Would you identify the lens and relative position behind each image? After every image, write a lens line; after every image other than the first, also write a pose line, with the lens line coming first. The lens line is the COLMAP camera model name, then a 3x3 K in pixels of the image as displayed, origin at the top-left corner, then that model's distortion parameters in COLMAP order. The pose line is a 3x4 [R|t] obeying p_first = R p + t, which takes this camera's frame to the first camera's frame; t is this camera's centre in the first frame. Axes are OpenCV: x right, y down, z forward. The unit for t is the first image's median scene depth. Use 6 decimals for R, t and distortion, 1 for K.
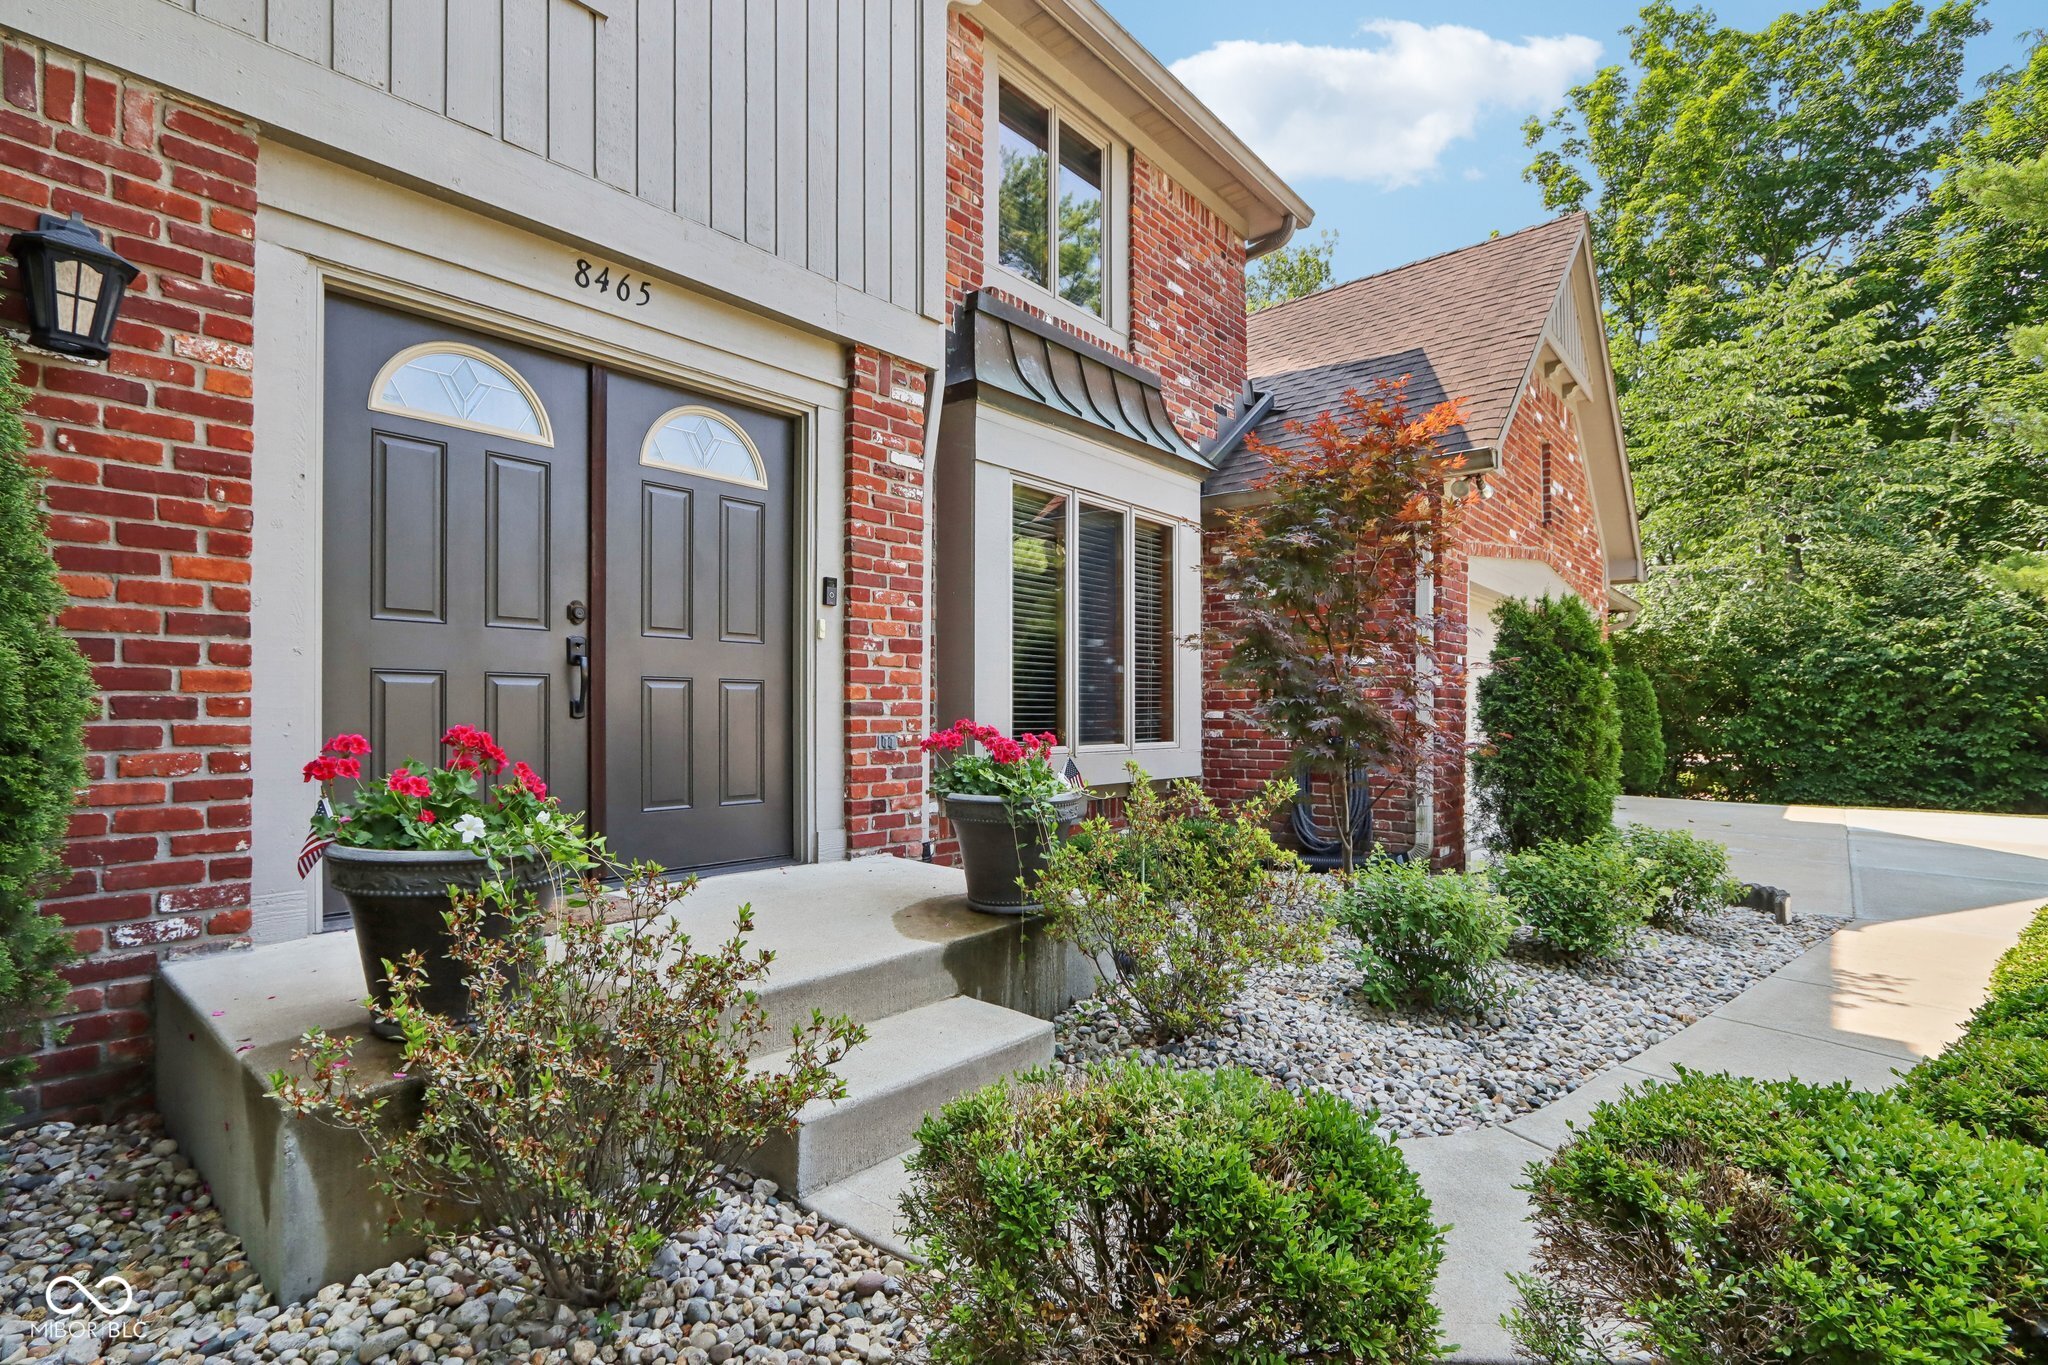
lens RADIAL K [[945.5, 0, 1024.3], [0, 945.5, 710.8], [0, 0, 1]] dist [-0.016740, 0.000412]
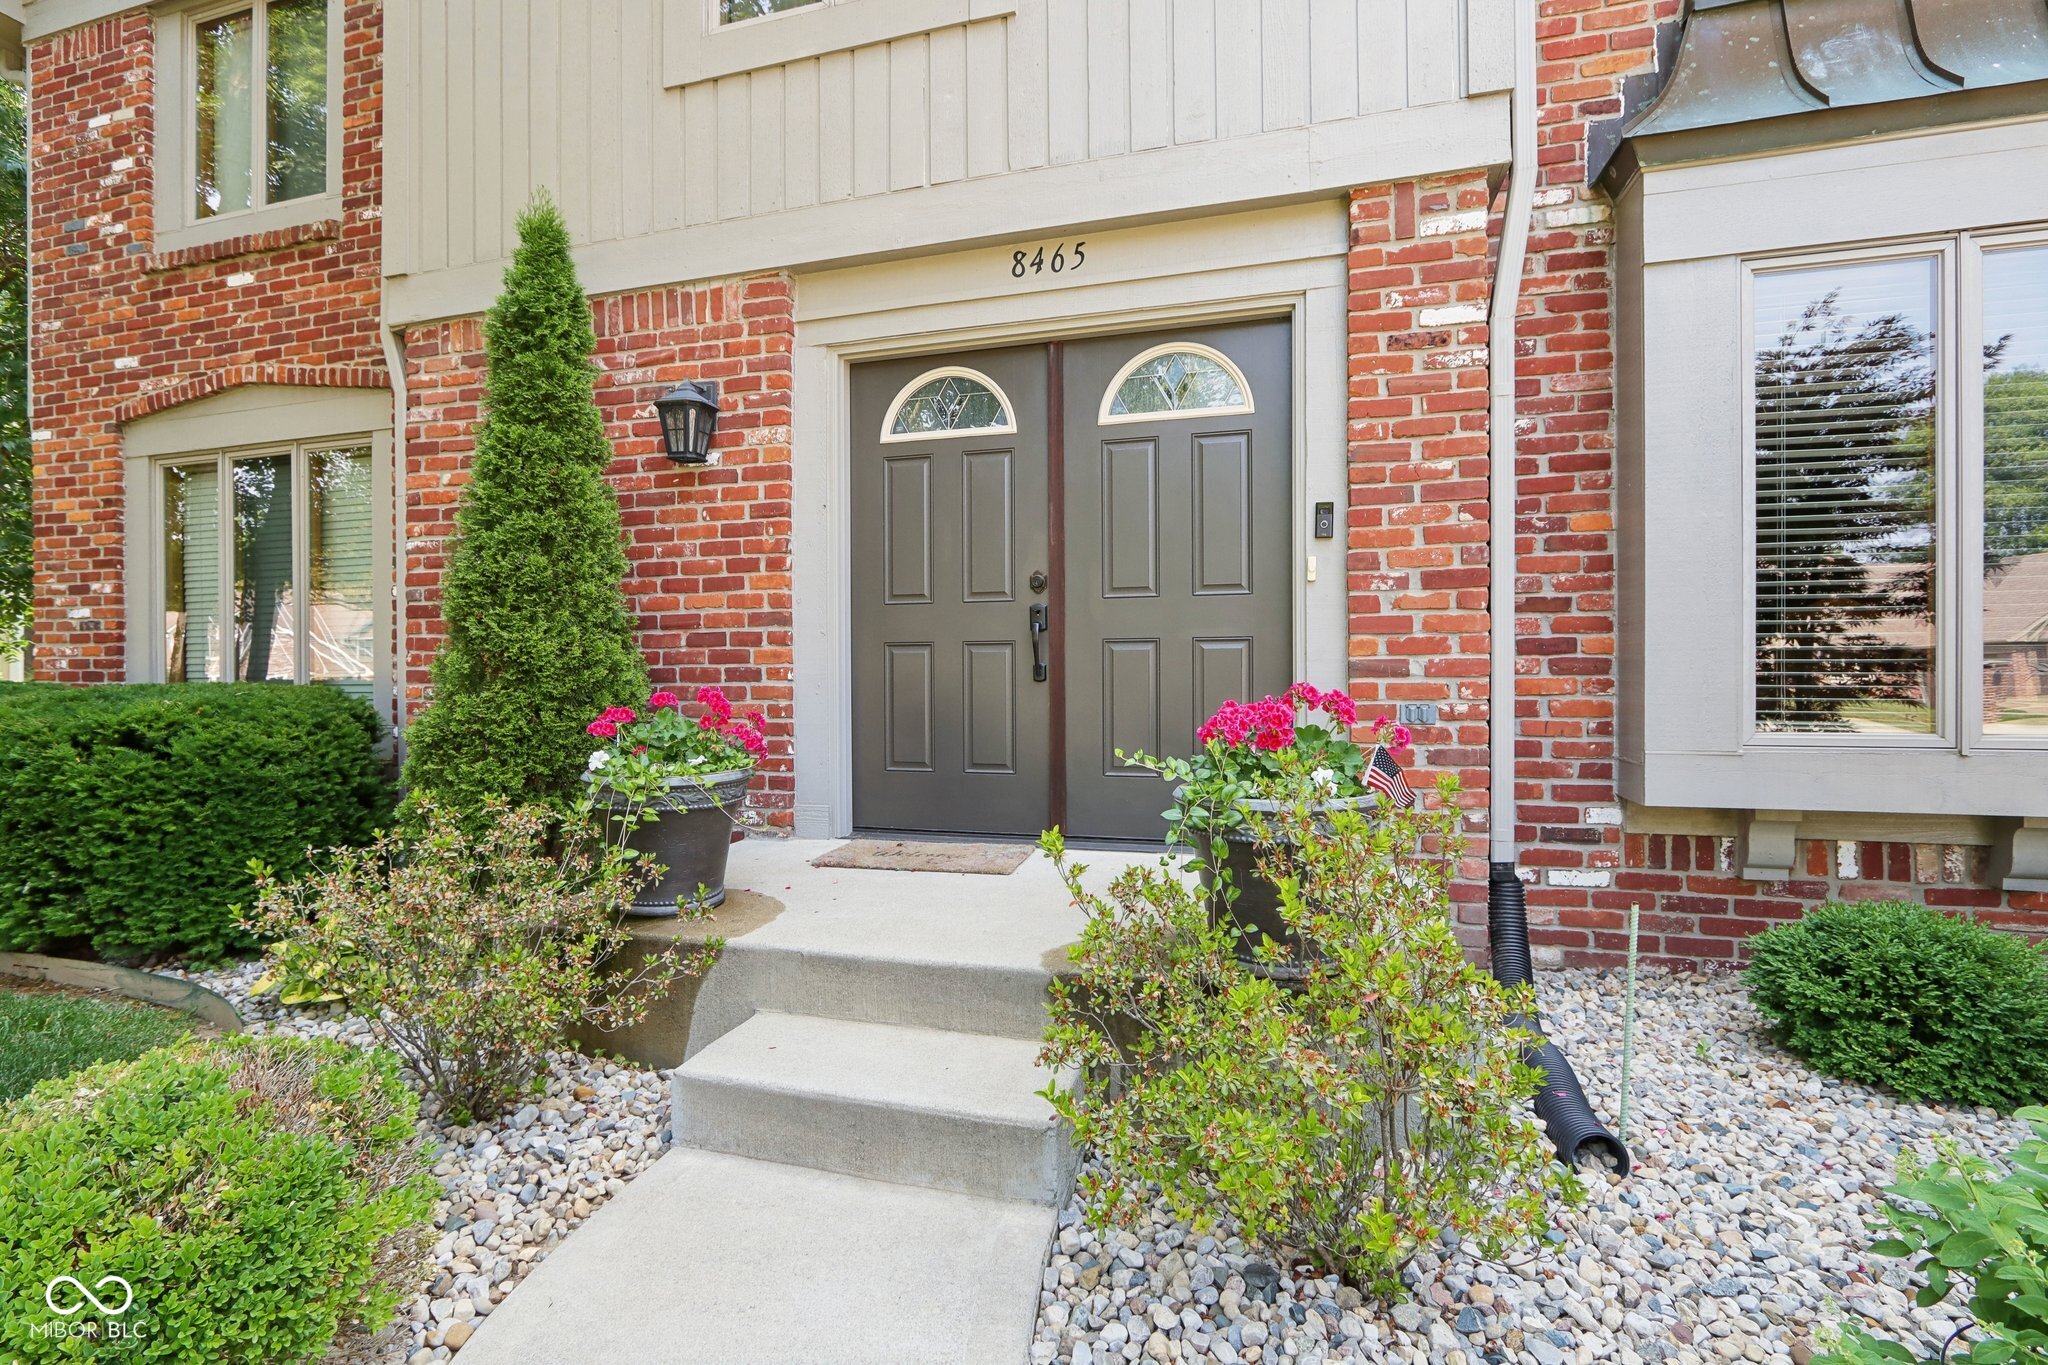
lens RADIAL K [[921.8, 0, 974.1], [0, 921.8, 690.1], [0, 0, 1]] dist [-0.021760, 0.000087]
pose [[0.416516, 0.008202, -0.909091, 0.411846], [0.007508, 0.999894, 0.012462, 0.004101], [0.909097, -0.012016, 0.416410, 0.459787]]
